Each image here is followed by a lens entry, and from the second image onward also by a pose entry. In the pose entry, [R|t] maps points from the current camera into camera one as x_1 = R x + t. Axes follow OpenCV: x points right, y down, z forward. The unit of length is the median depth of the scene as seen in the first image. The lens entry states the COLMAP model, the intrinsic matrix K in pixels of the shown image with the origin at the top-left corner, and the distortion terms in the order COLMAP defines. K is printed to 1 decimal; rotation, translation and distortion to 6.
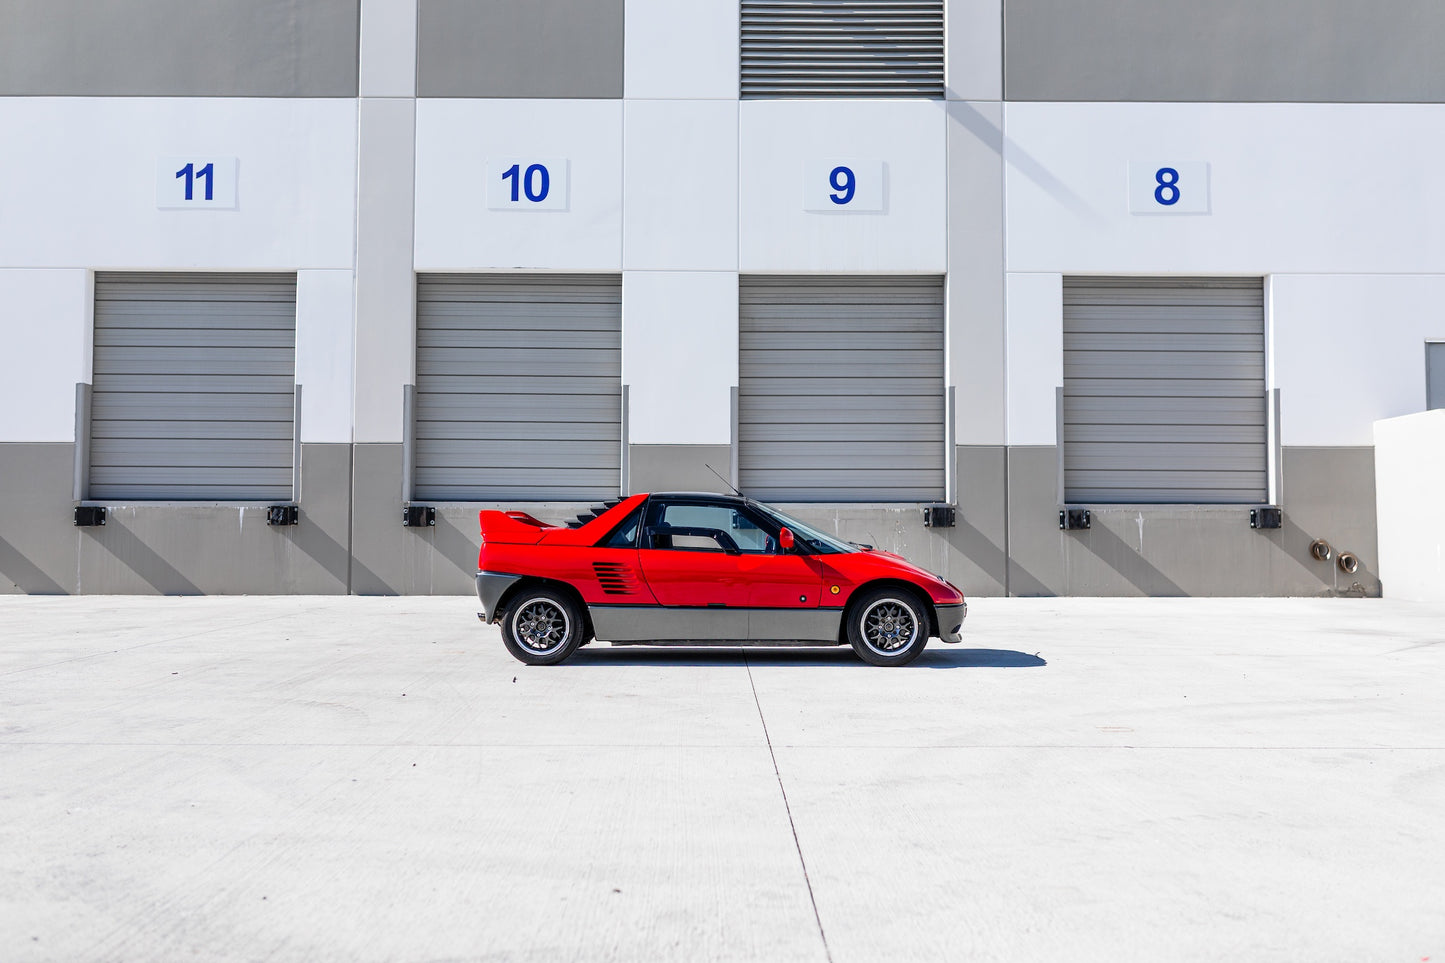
lens RADIAL K [[1403.3, 0, 726.0], [0, 1403.3, 474.8], [0, 0, 1]] dist [0.000204, 0.004028]
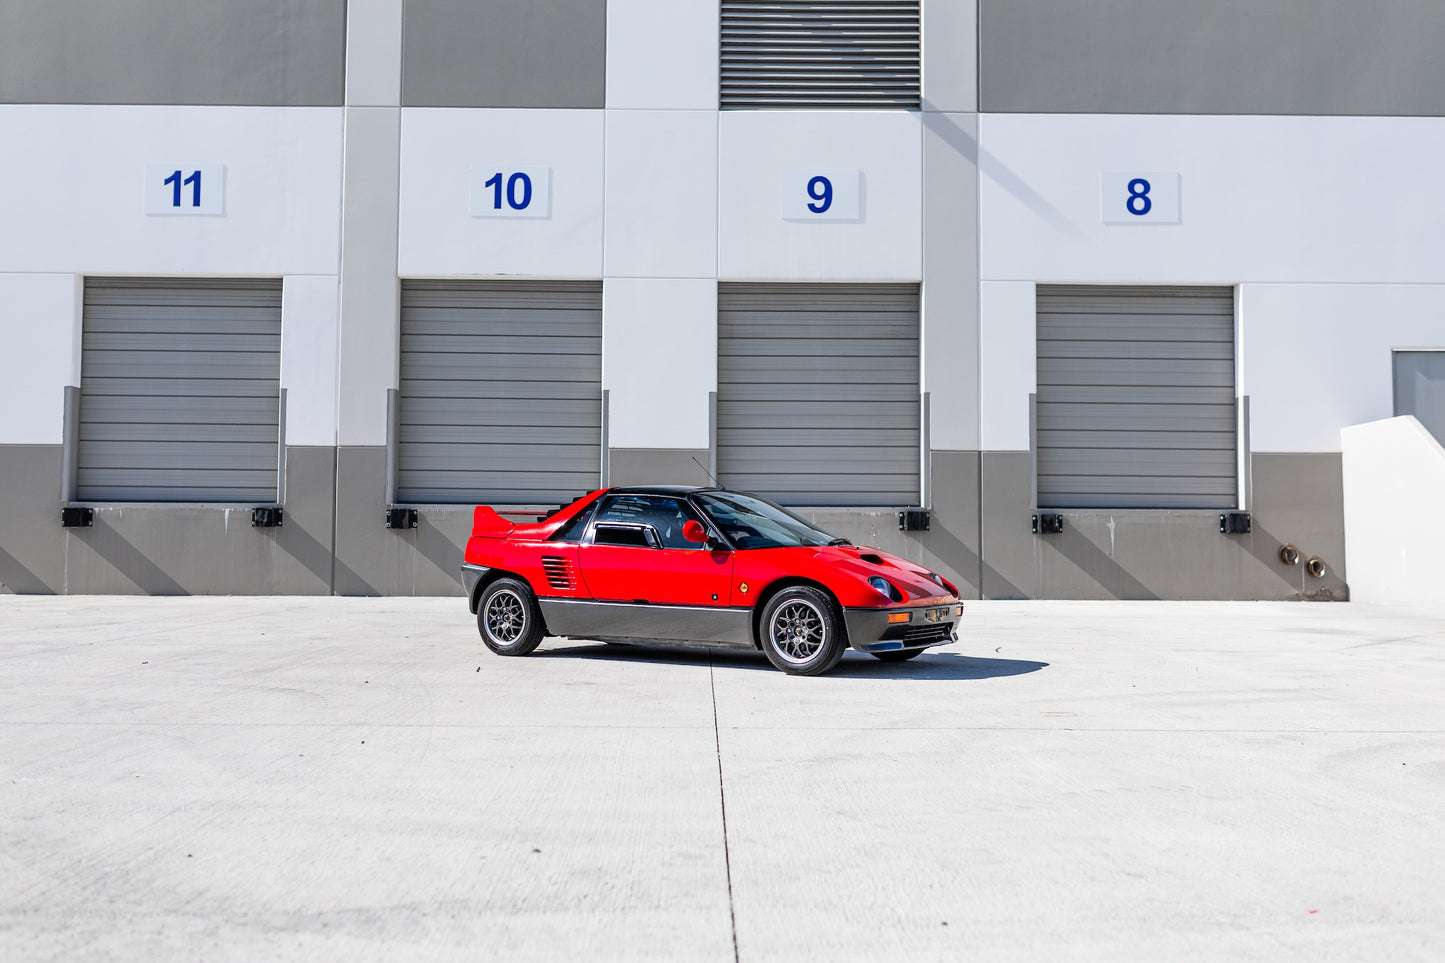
lens RADIAL K [[1383.1, 0, 717.7], [0, 1383.1, 476.8], [0, 0, 1]] dist [0.000948, 0.001540]
pose [[0.999992, 0.003367, 0.002005, 0.007684], [-0.003356, 0.999978, -0.005777, 0.004415], [-0.002024, 0.005770, 0.999981, -0.001415]]
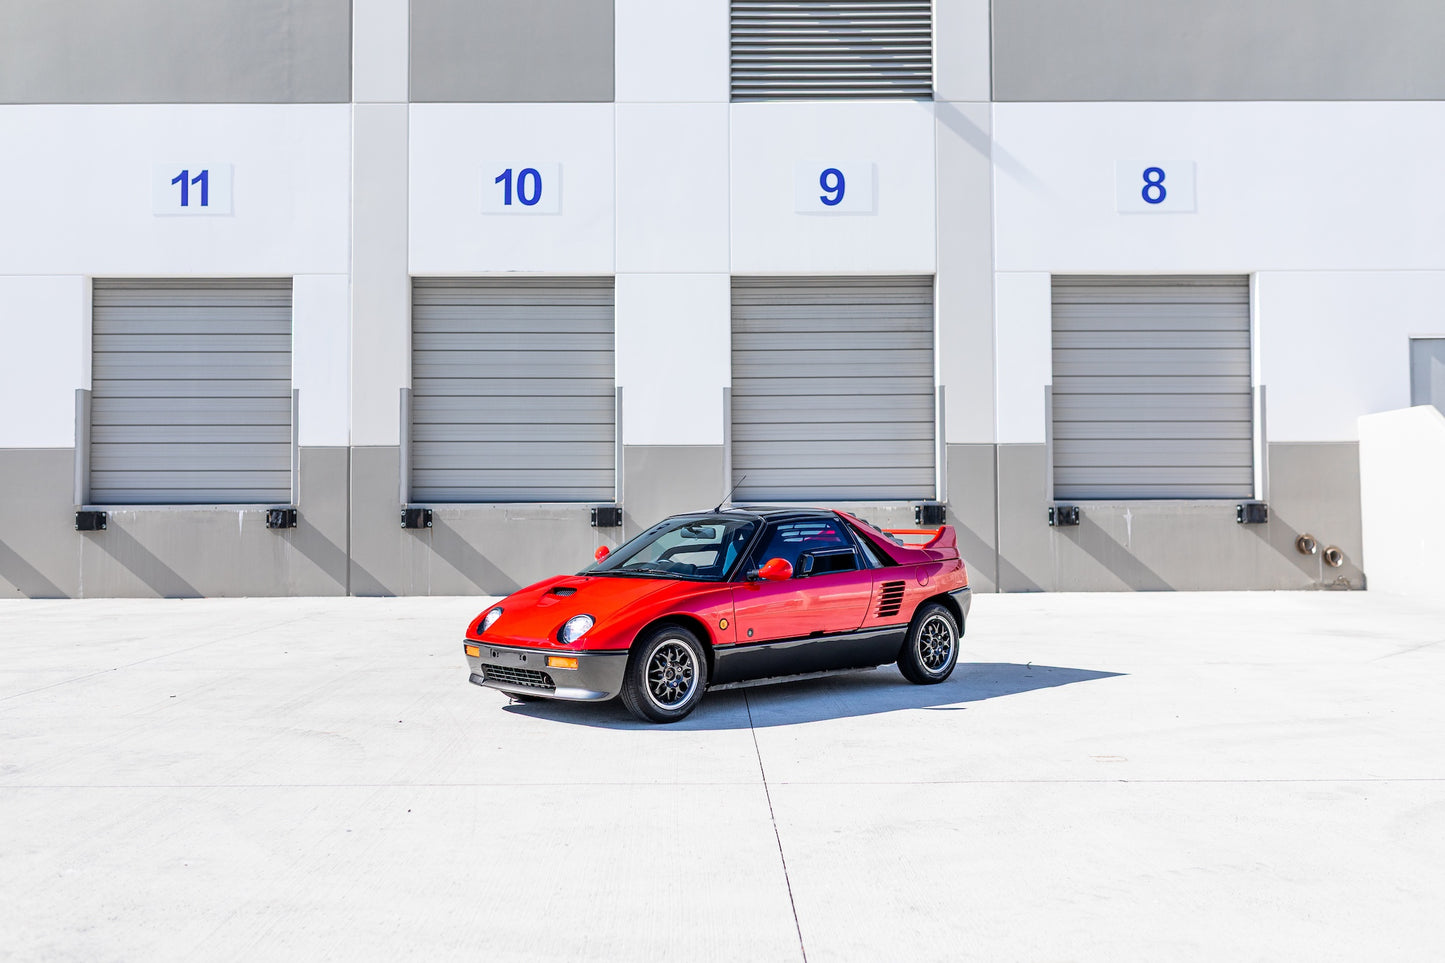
lens RADIAL K [[1379.5, 0, 722.5], [0, 1379.5, 481.5], [0, 0, 1]] dist [0.000403, 0.000668]
pose [[0.999967, -0.007844, 0.002149, 0.000143], [0.007812, 0.999866, 0.014363, -0.009316], [-0.002262, -0.014346, 0.999895, 0.004928]]
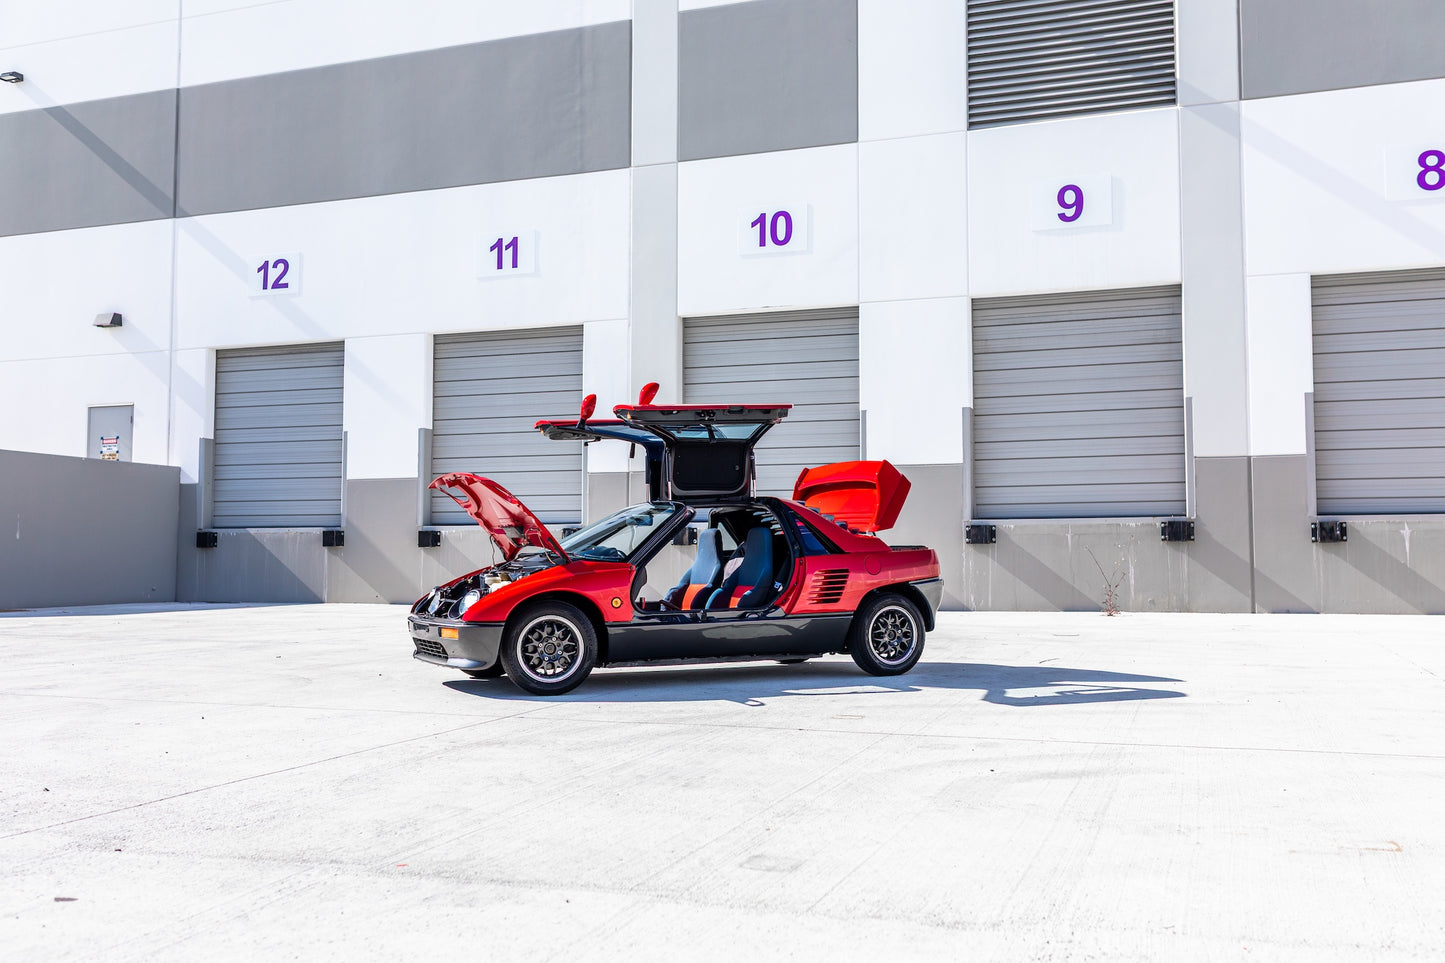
lens RADIAL K [[1383.1, 0, 717.7], [0, 1383.1, 476.8], [0, 0, 1]] dist [0.000948, 0.001540]
pose [[0.934277, -0.026106, -0.355590, 0.196023], [0.020543, 0.999600, -0.019413, 0.004449], [0.355955, 0.010832, 0.934440, -0.017347]]
